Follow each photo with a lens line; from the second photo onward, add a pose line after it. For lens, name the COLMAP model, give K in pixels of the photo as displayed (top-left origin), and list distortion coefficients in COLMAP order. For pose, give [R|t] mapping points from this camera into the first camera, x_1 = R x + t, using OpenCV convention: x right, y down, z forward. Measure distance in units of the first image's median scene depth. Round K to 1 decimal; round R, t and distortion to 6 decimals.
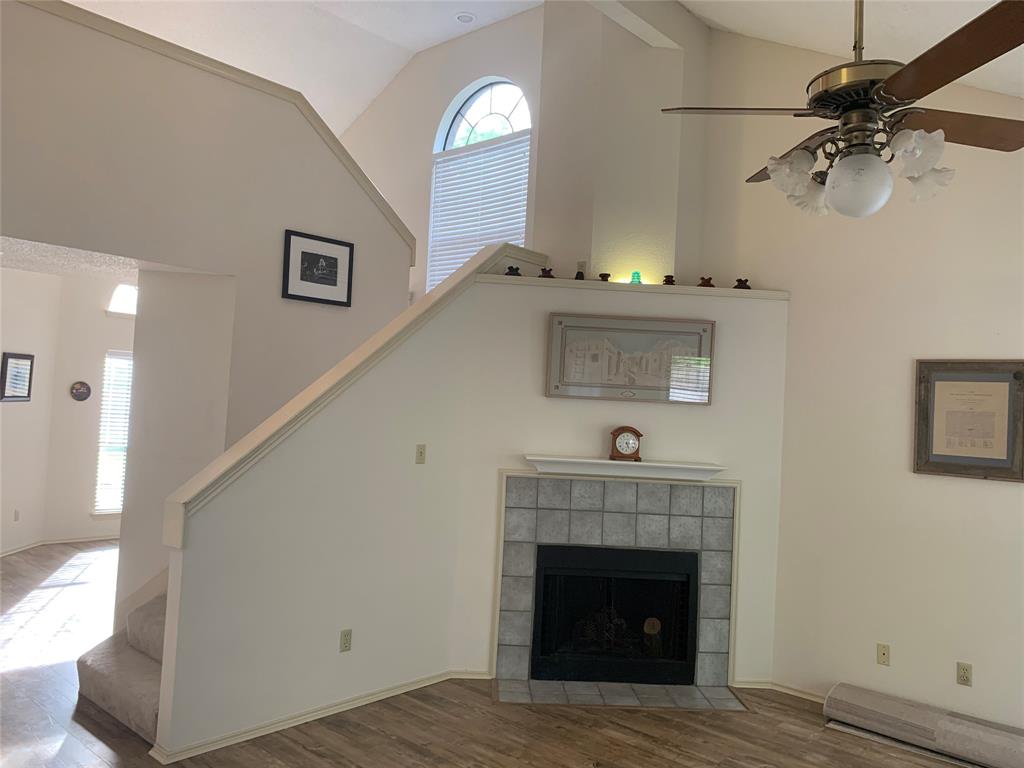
lens RADIAL K [[784.0, 0, 519.5], [0, 784.0, 375.9], [0, 0, 1]] dist [-0.024345, 0.003284]
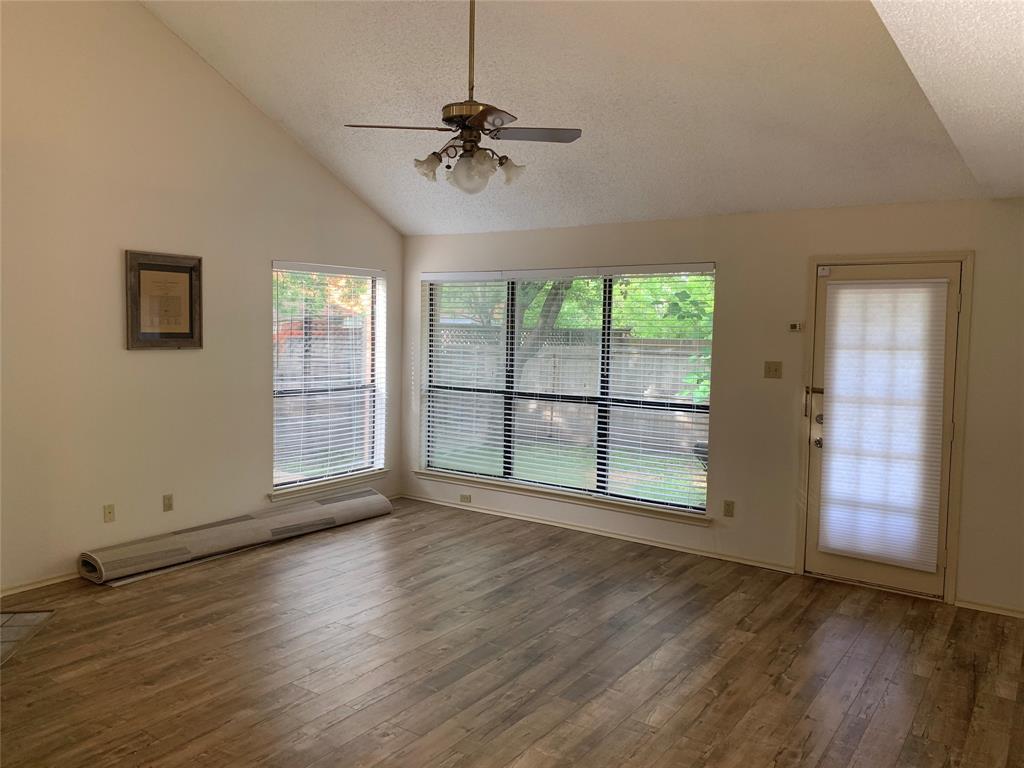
lens RADIAL K [[784.0, 0, 511.7], [0, 784.0, 382.1], [0, 0, 1]] dist [-0.024345, 0.003284]
pose [[-0.113511, -0.138139, 0.983887, -0.722793], [-0.063966, 0.989249, 0.131512, -0.017032], [-0.991476, -0.048007, -0.121126, 0.597958]]
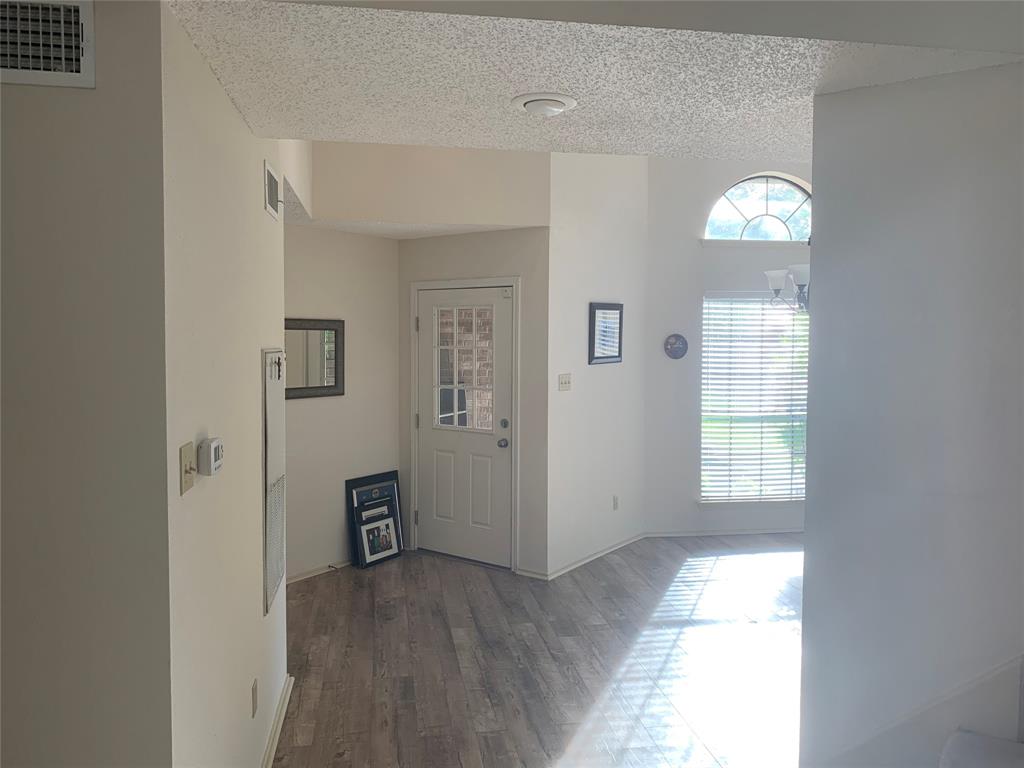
lens RADIAL K [[784.0, 0, 512.9], [0, 784.0, 381.6], [0, 0, 1]] dist [-0.024345, 0.003284]
pose [[0.770685, -0.022014, -0.636836, -0.123582], [0.065164, 0.996886, 0.044400, 0.006070], [0.633876, -0.075717, 0.769720, 0.186228]]
